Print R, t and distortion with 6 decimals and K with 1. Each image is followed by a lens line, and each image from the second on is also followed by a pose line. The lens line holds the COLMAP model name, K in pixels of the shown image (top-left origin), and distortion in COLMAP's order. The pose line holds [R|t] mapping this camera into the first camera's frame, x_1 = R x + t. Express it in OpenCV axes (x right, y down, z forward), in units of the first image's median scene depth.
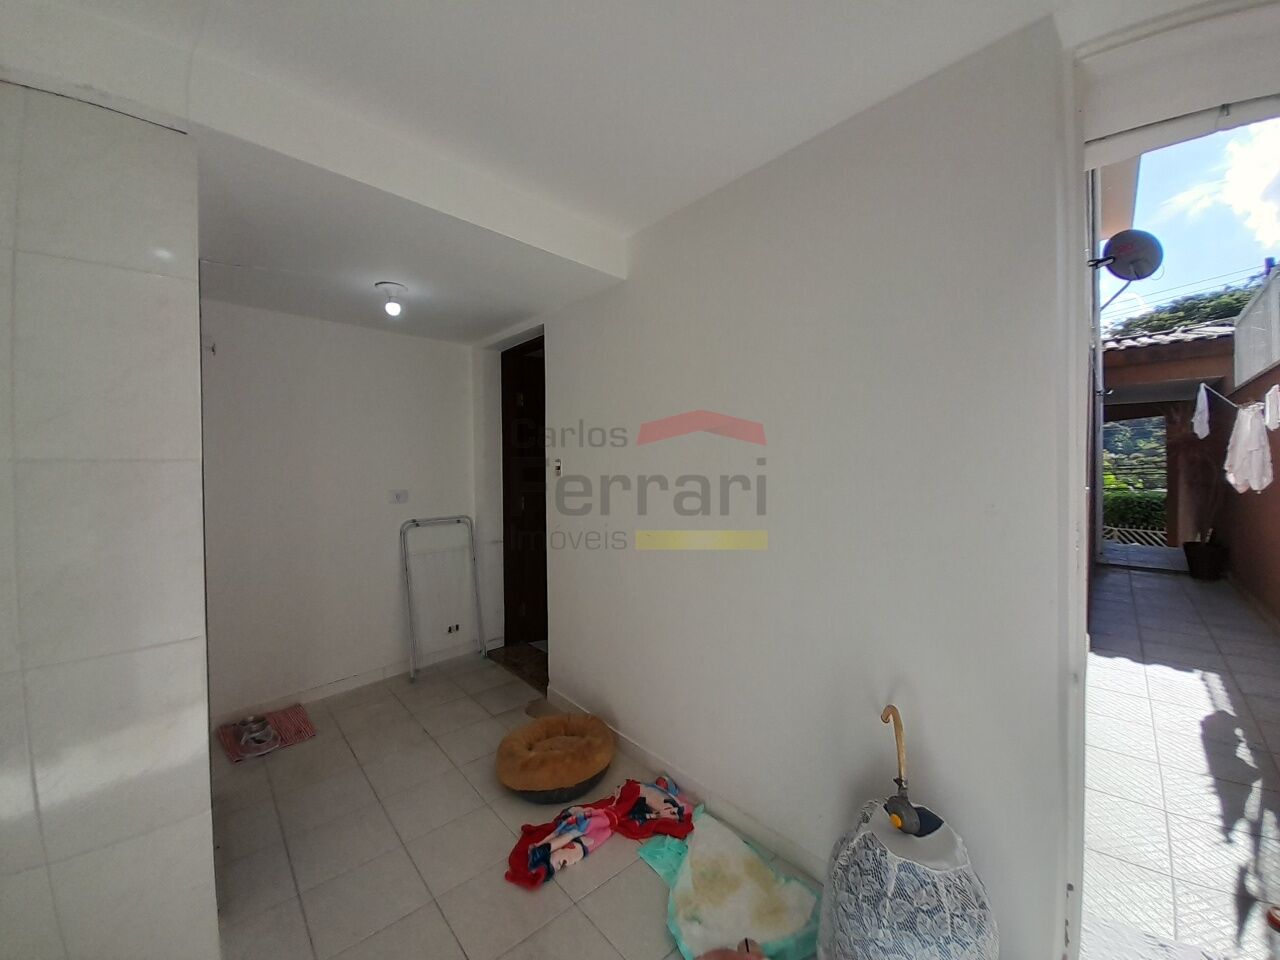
lens RADIAL K [[507.7, 0, 644.5], [0, 507.7, 474.3], [0, 0, 1]] dist [-0.003644, -0.001470]
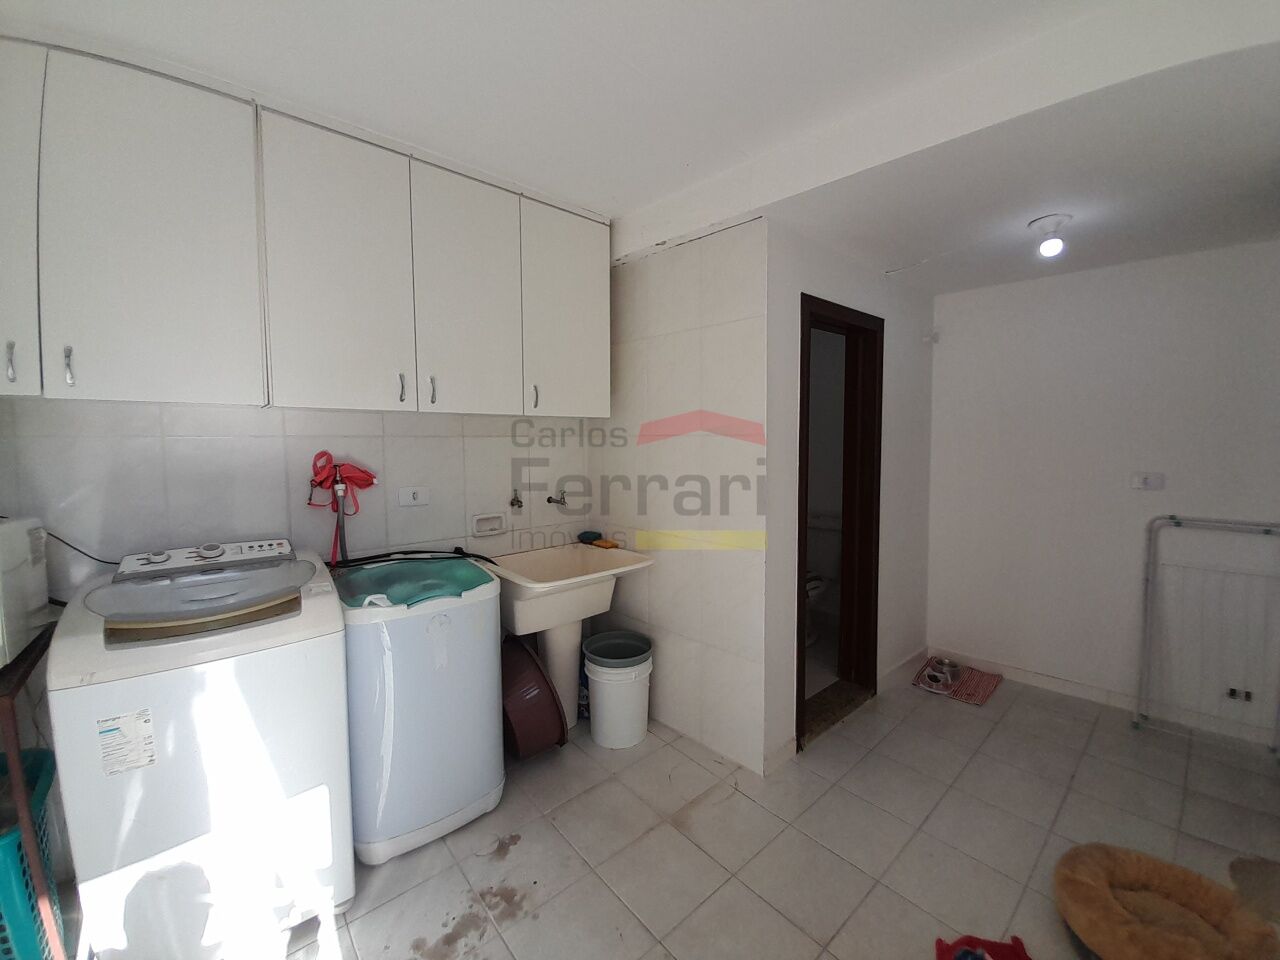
lens RADIAL K [[507.7, 0, 647.2], [0, 507.7, 481.4], [0, 0, 1]] dist [-0.003644, -0.001470]
pose [[0.002896, 0.109559, -0.993976, 0.264006], [-0.016211, 0.993855, 0.109498, -0.026588], [0.999864, 0.015797, 0.004654, 0.280150]]
